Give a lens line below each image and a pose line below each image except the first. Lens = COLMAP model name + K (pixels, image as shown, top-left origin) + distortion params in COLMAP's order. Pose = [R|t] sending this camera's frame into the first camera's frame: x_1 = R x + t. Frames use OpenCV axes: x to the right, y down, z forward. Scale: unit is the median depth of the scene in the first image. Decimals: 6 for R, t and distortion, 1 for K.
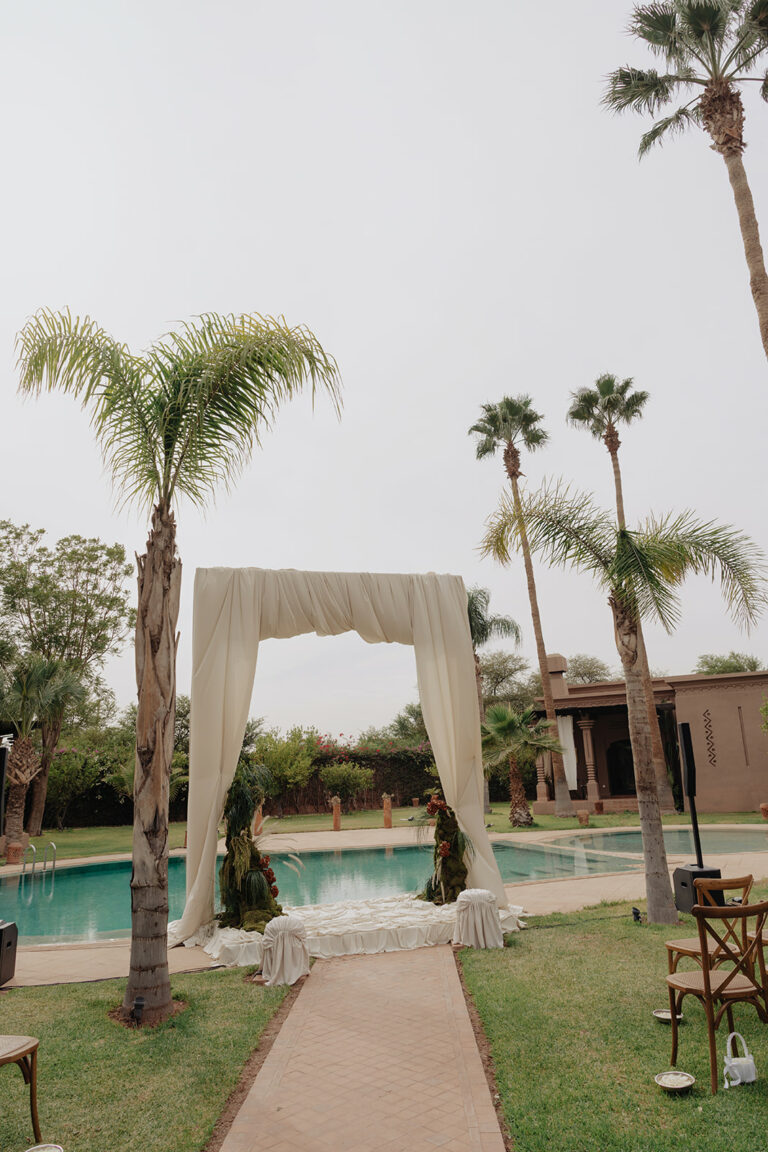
lens RADIAL K [[820.4, 0, 384.0], [0, 820.4, 576.0], [0, 0, 1]] dist [-0.009476, -0.001415]
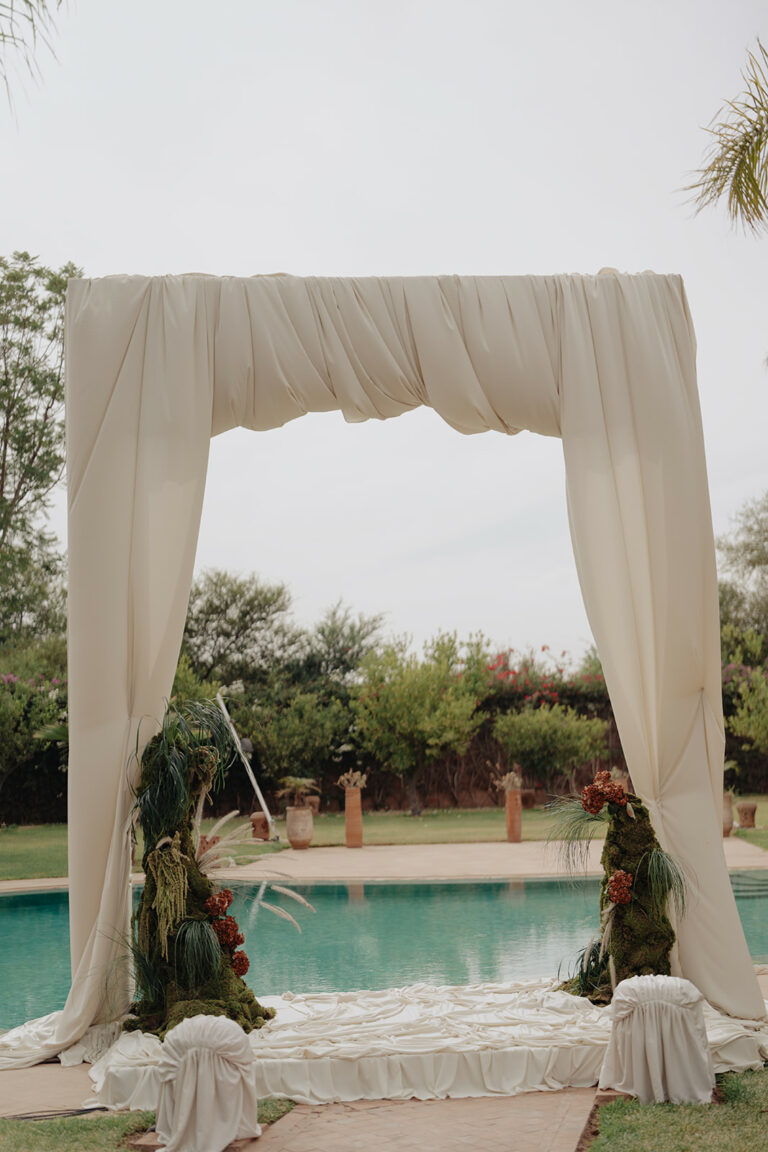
lens RADIAL K [[1667.3, 0, 384.9], [0, 1667.3, 623.9], [0, 0, 1]] dist [-0.195927, 0.967641]
pose [[0.980410, -0.002548, -0.196951, 0.124566], [0.036233, 0.985185, 0.167625, 0.032128], [0.193606, -0.171478, 0.965977, 0.116326]]
